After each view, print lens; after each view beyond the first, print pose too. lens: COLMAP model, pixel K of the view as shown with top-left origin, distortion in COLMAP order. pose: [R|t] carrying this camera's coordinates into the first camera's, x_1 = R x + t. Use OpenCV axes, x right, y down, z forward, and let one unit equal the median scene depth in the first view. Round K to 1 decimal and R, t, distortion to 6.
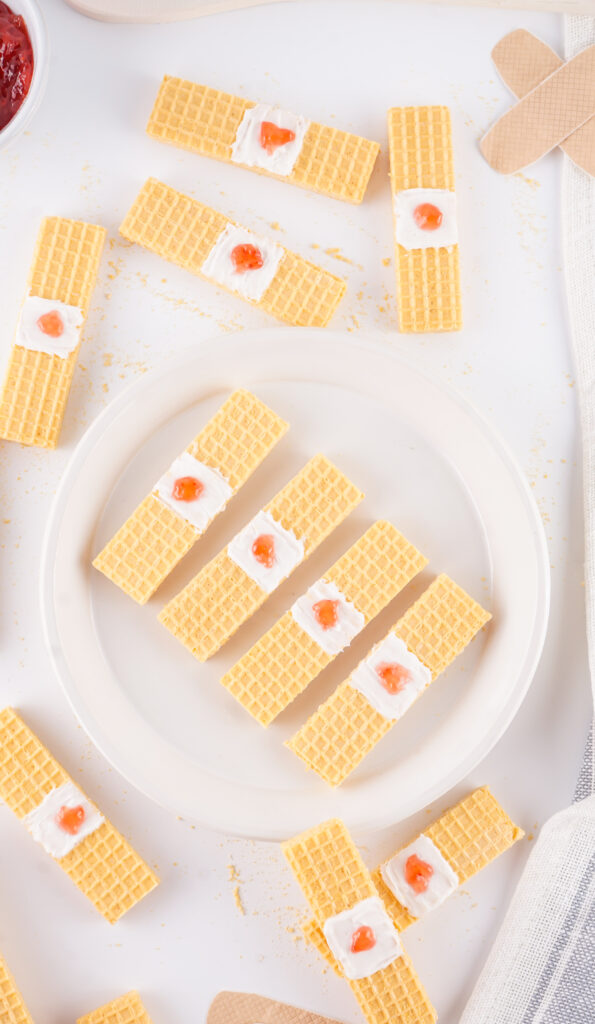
lens RADIAL K [[2378.5, 0, 297.8], [0, 2378.5, 512.5], [0, 0, 1]] dist [-0.220089, 0.000000]
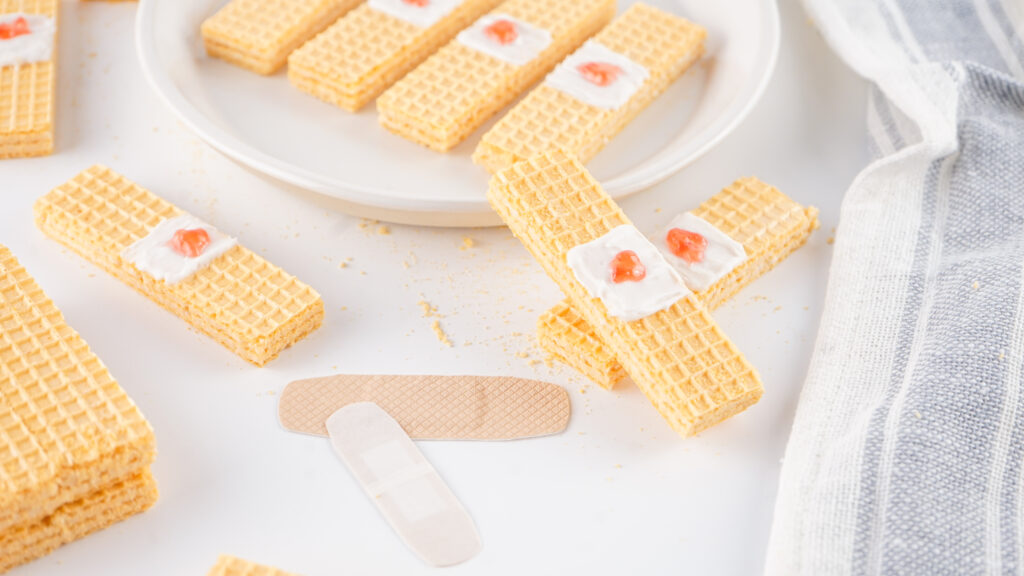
lens RADIAL K [[2326.1, 0, 512.9], [0, 2326.1, 288.0], [0, 0, 1]] dist [-0.120923, 0.000000]
pose [[0.987851, -0.107792, 0.111946, -0.079563], [0.155252, 0.652457, -0.741752, 0.667879], [0.006915, 0.750121, 0.661265, 0.550285]]
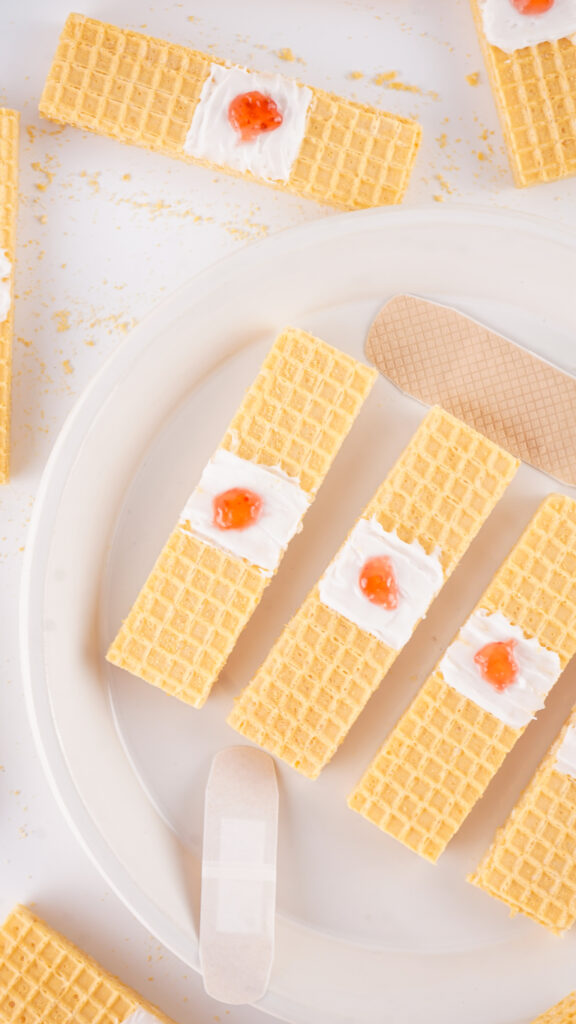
lens RADIAL K [[2326.1, 0, 288.3], [0, 2326.1, 510.6], [0, 0, 1]] dist [-0.120923, 0.000000]
pose [[0.981111, -0.192764, 0.016228, -0.042889], [0.191330, 0.979332, 0.065586, -0.045645], [-0.028535, -0.061242, 0.997715, 0.404823]]
